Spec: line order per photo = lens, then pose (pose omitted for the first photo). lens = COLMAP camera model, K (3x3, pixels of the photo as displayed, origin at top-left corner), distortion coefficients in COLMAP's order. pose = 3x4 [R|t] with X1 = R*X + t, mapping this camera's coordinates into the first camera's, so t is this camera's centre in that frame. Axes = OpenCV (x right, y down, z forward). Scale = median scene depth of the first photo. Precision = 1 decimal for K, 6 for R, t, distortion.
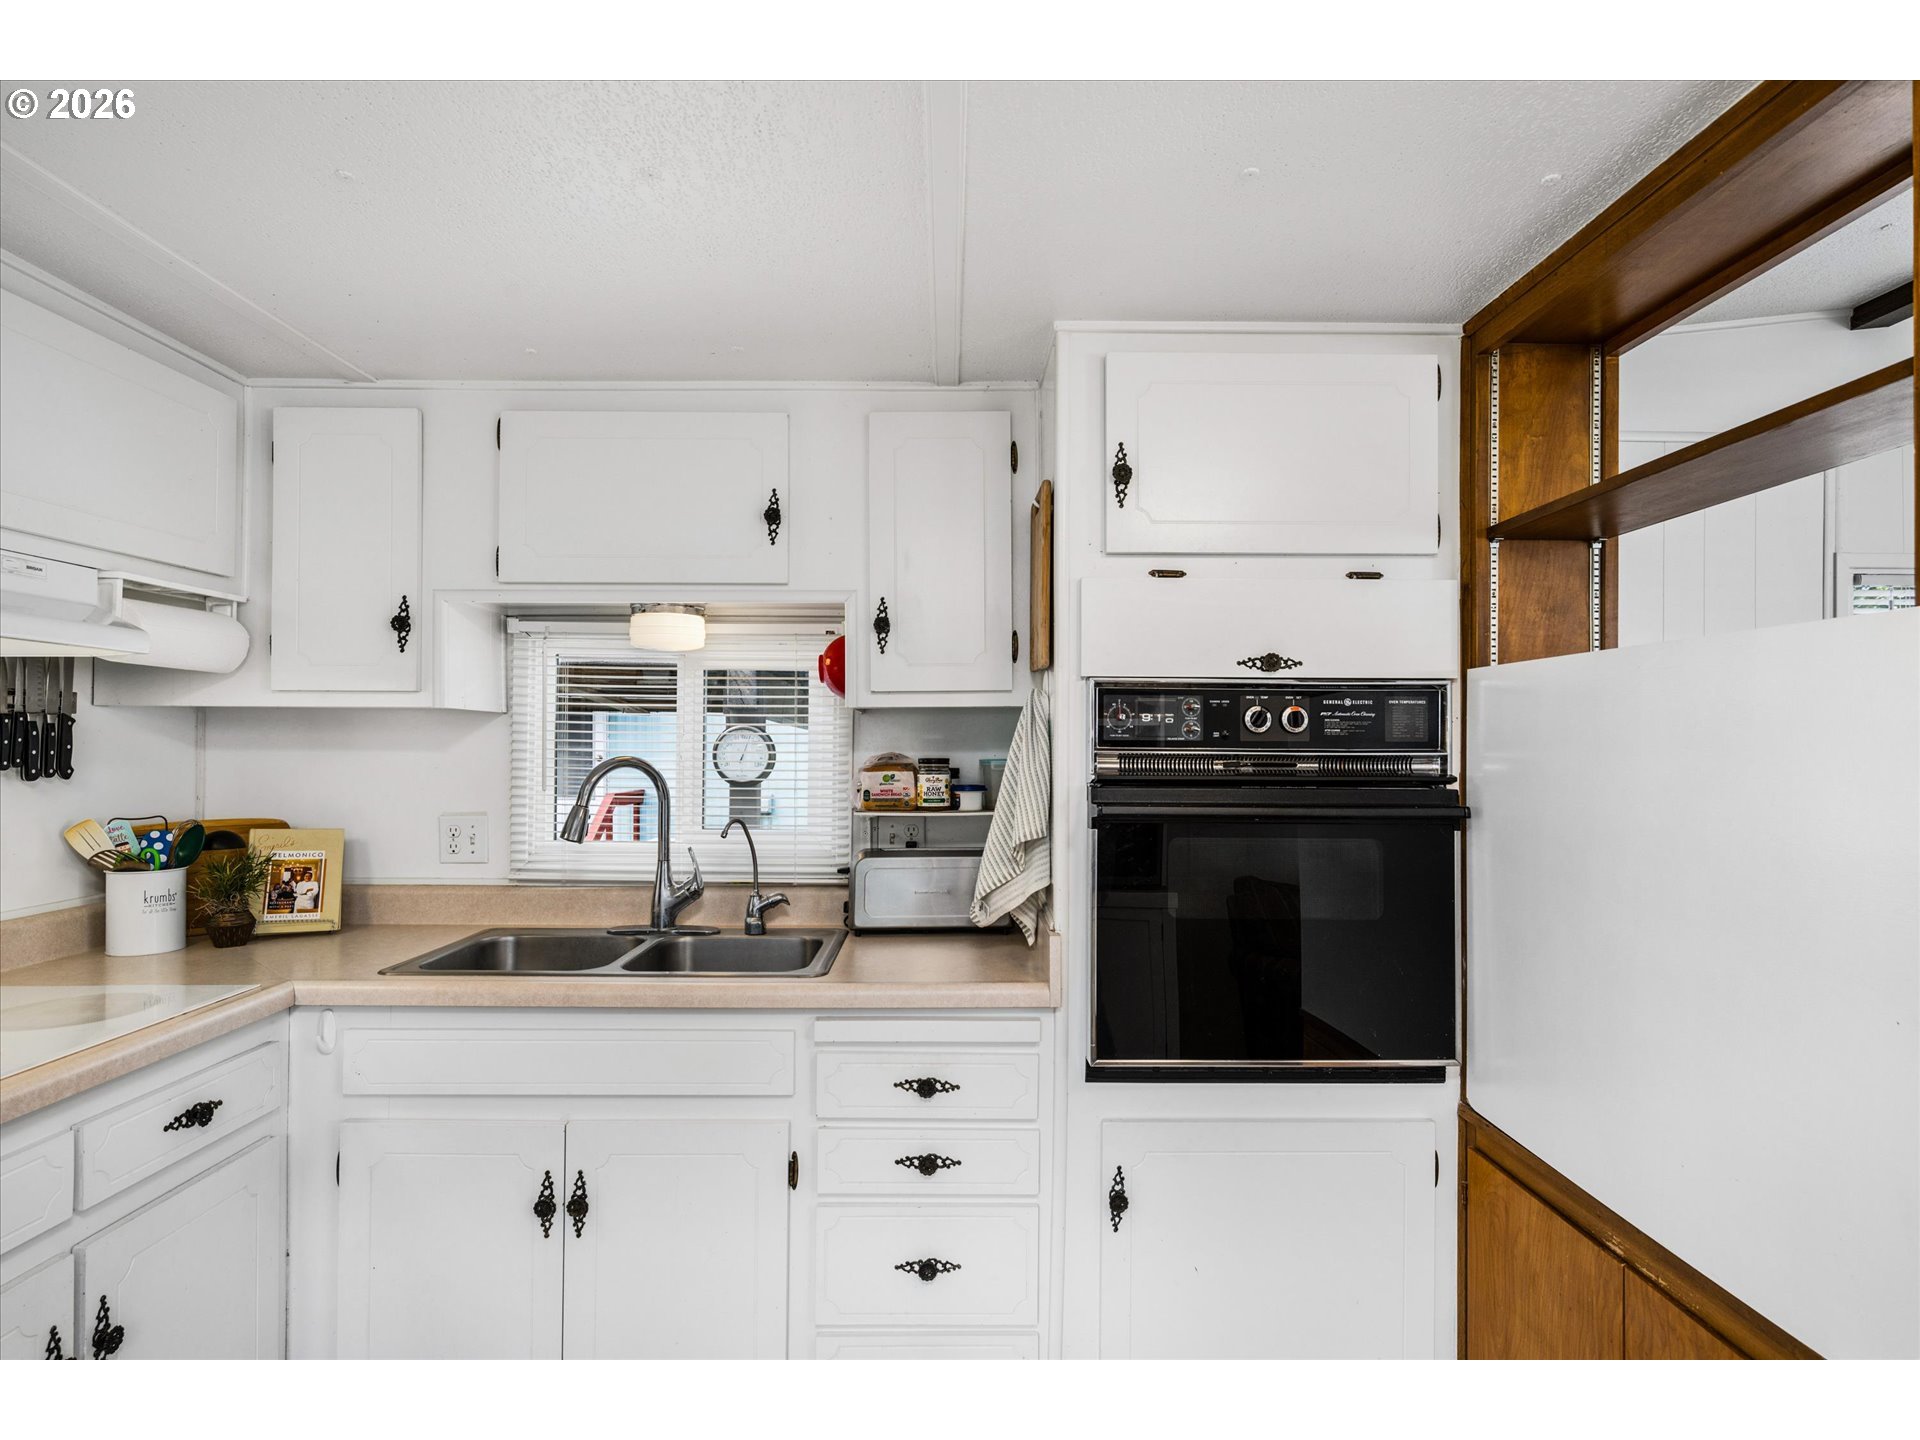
lens RADIAL K [[1008.4, 0, 957.4], [0, 1008.4, 727.1], [0, 0, 1]] dist [0.000061, -0.000838]
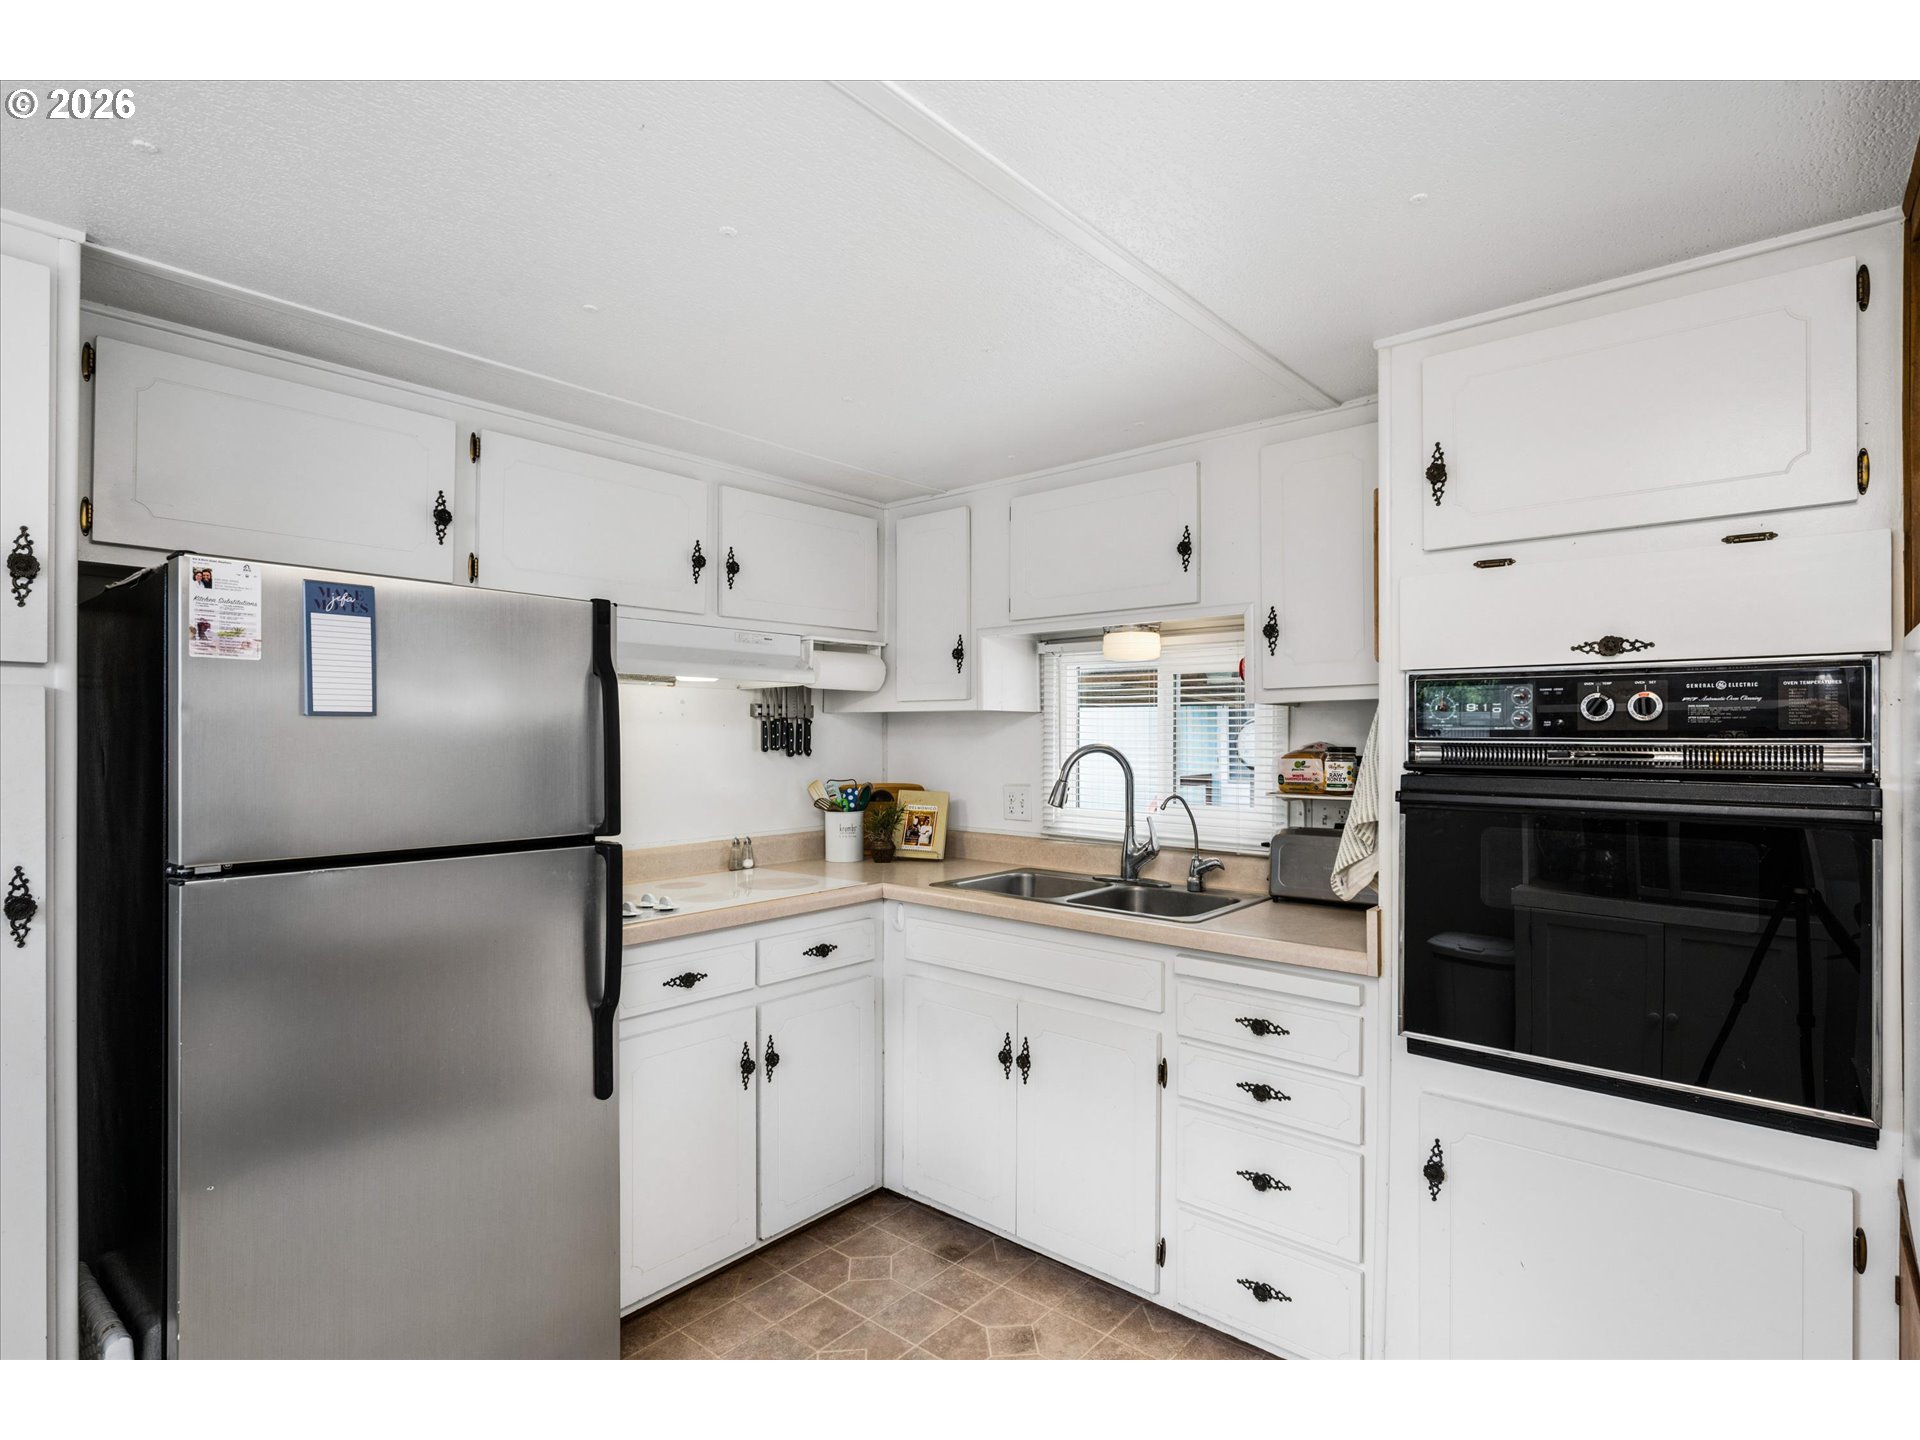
lens RADIAL K [[951.3, 0, 960.0], [0, 951.3, 720.0], [0, 0, 1]] dist [-0.000169, 0.000097]
pose [[0.752786, -0.013150, -0.658134, 0.374283], [0.014824, 0.999886, -0.003023, -0.001464], [0.658098, -0.007480, 0.752895, -0.051864]]
